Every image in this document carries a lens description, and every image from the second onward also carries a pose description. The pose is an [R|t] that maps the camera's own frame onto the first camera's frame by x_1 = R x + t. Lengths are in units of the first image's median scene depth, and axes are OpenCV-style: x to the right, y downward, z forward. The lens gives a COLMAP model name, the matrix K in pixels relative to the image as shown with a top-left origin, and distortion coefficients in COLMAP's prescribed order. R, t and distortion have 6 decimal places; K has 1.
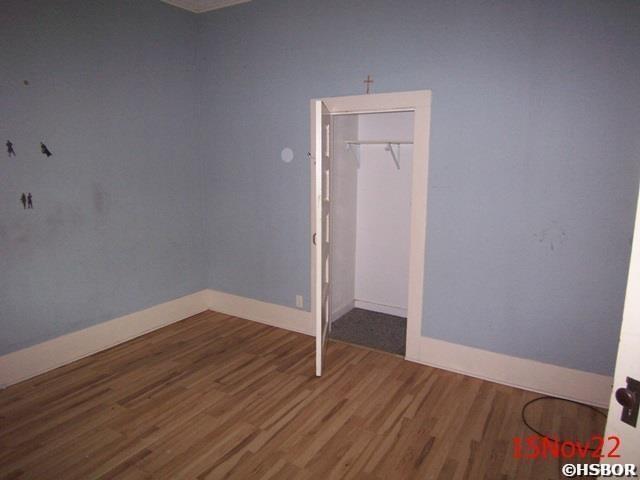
lens RADIAL K [[438.8, 0, 320.0], [0, 438.8, 240.0], [0, 0, 1]] dist [-0.011298, -0.005068]
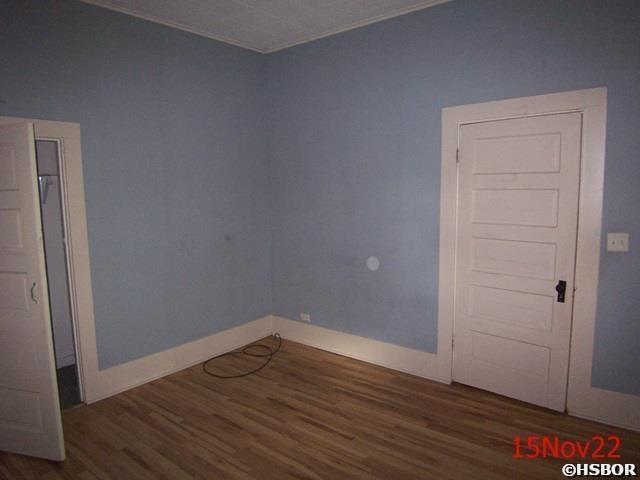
lens RADIAL K [[438.8, 0, 320.0], [0, 438.8, 240.0], [0, 0, 1]] dist [-0.011298, -0.005068]
pose [[0.131671, -0.122638, 0.983678, -0.721154], [0.198774, 0.975430, 0.095003, -0.069296], [-0.971160, 0.183020, 0.152814, 0.373173]]
